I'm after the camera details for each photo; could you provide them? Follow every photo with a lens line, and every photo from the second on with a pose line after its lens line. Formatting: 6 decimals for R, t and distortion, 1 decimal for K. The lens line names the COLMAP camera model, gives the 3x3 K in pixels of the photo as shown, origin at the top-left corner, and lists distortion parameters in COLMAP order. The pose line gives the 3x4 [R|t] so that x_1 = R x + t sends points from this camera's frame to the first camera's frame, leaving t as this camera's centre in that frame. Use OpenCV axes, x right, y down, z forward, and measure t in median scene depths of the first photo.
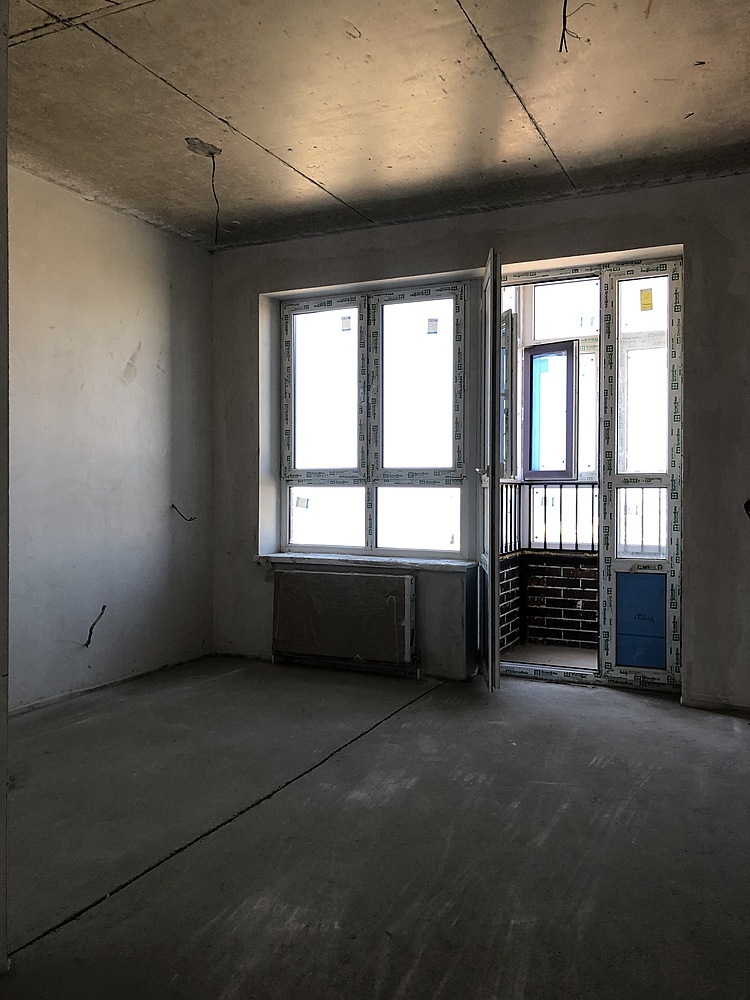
lens RADIAL K [[816.7, 0, 372.5], [0, 816.7, 497.9], [0, 0, 1]] dist [0.006715, 0.012410]
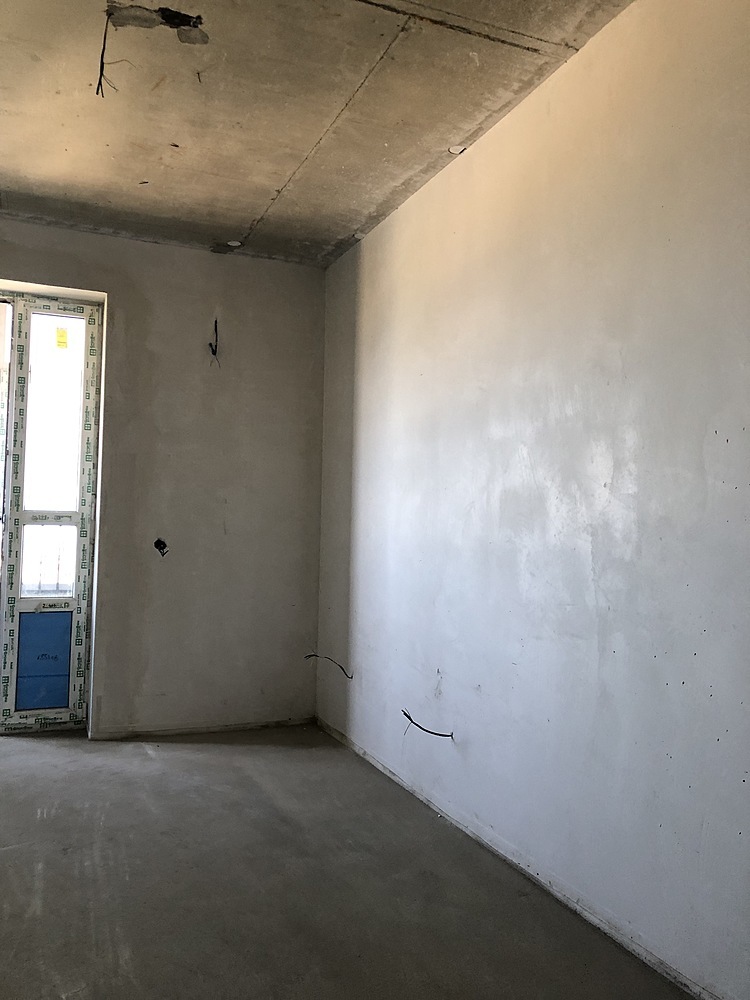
lens RADIAL K [[816.7, 0, 373.1], [0, 816.7, 499.4], [0, 0, 1]] dist [0.006715, 0.012410]
pose [[0.672350, 0.041564, 0.739066, -0.142190], [-0.014036, 0.998959, -0.043411, -0.006209], [-0.740101, 0.018814, 0.672233, 0.046840]]
